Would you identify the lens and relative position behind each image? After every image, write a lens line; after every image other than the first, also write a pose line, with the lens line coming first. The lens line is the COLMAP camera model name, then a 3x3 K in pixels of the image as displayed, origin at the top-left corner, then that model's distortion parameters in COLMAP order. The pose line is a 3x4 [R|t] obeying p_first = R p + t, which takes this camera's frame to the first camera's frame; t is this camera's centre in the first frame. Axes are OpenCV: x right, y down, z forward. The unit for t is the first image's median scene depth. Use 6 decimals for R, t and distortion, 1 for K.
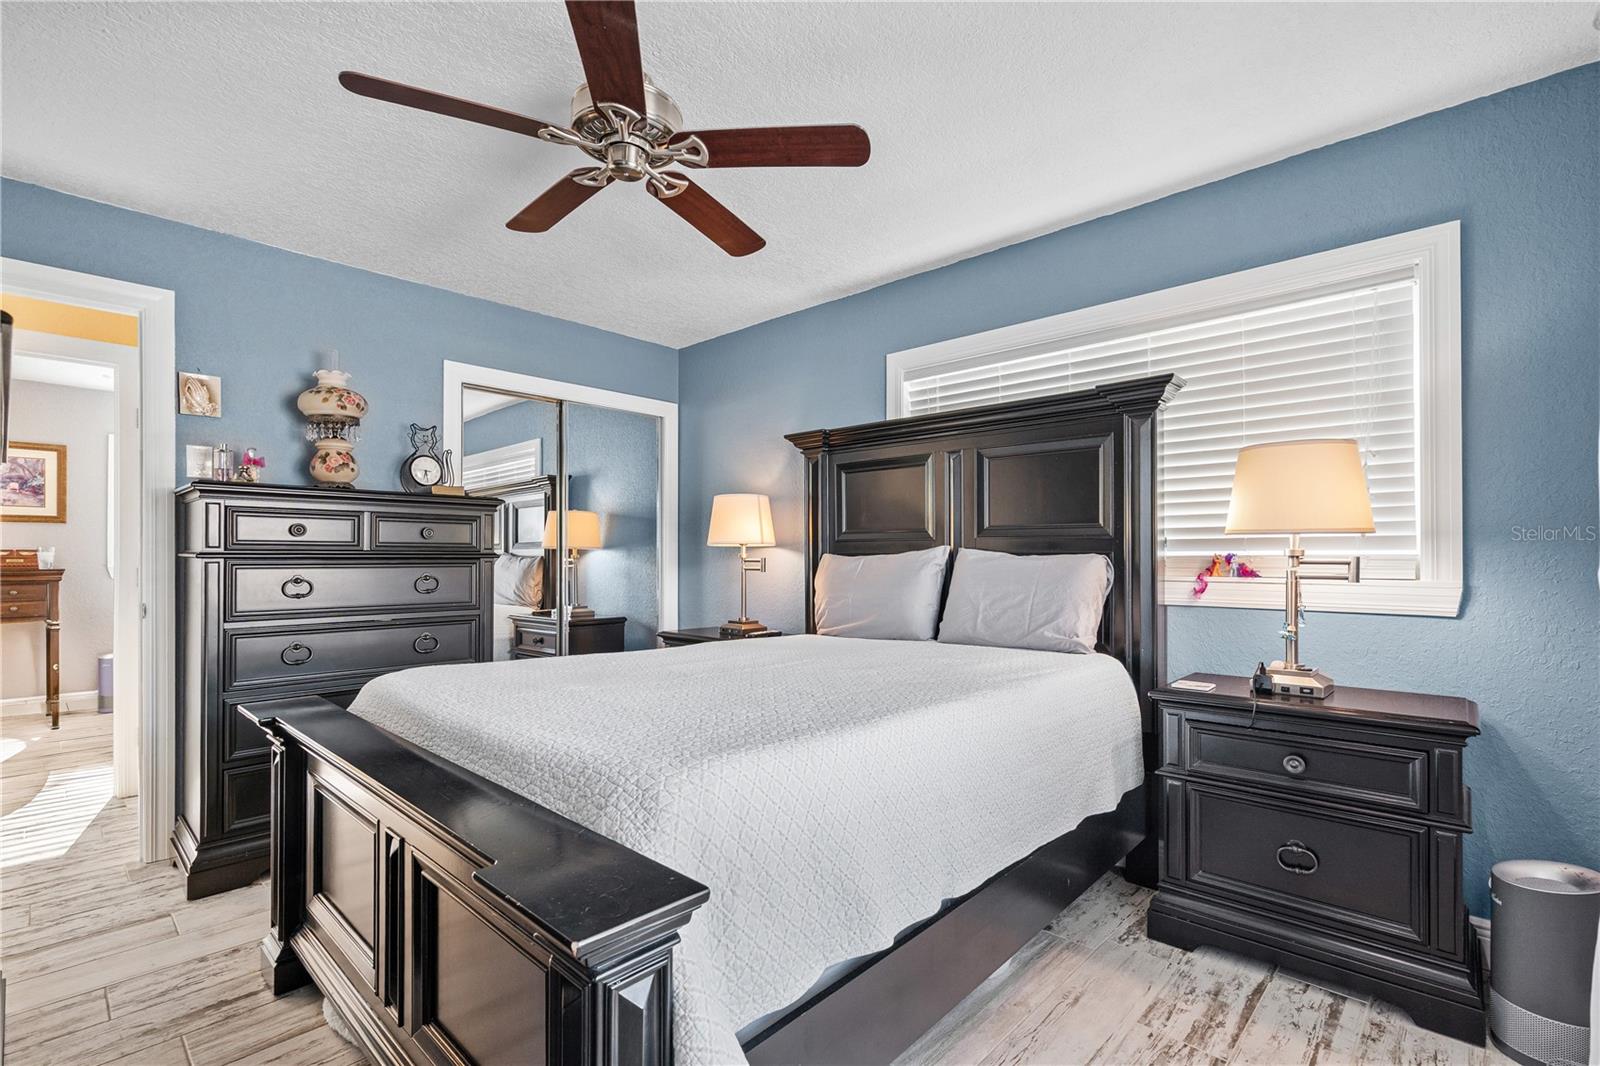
lens RADIAL K [[735.4, 0, 813.2], [0, 735.4, 545.8], [0, 0, 1]] dist [-0.004717, -0.000467]
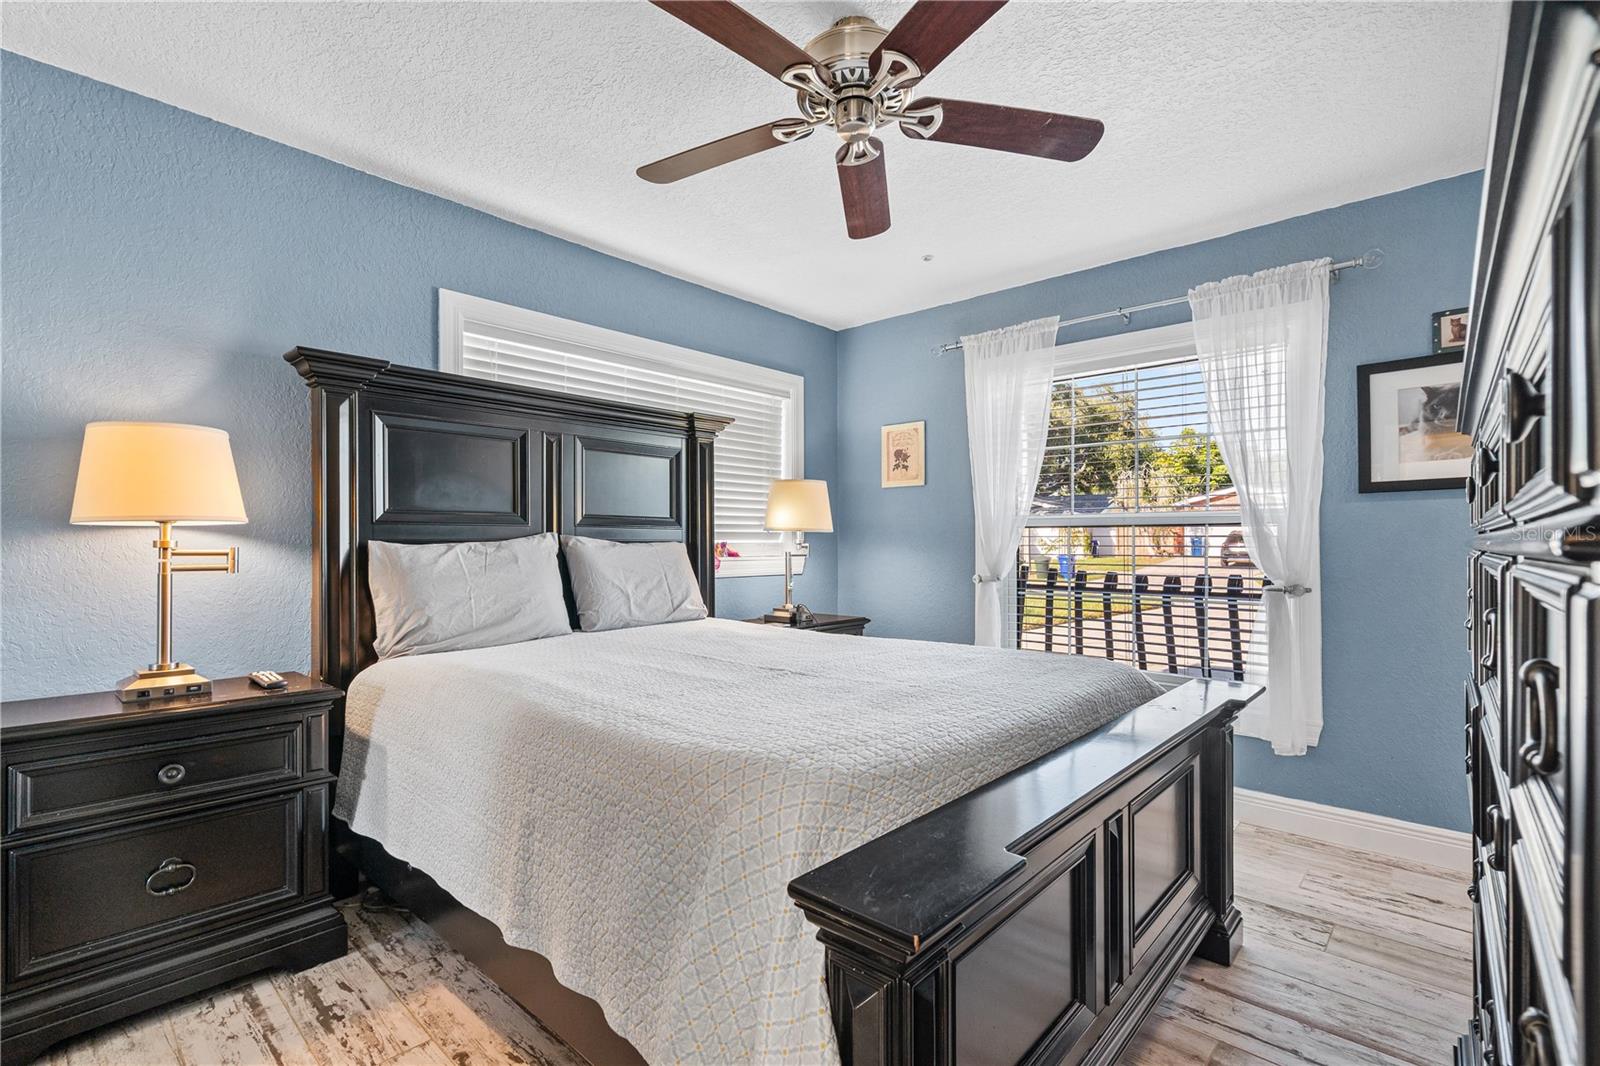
lens RADIAL K [[735.4, 0, 814.8], [0, 735.4, 535.9], [0, 0, 1]] dist [-0.004717, -0.000467]
pose [[-0.022621, 0.009566, 0.999698, -0.969732], [-0.014564, 0.999845, -0.009897, 0.010602], [-0.999638, -0.014784, -0.022479, 0.859460]]
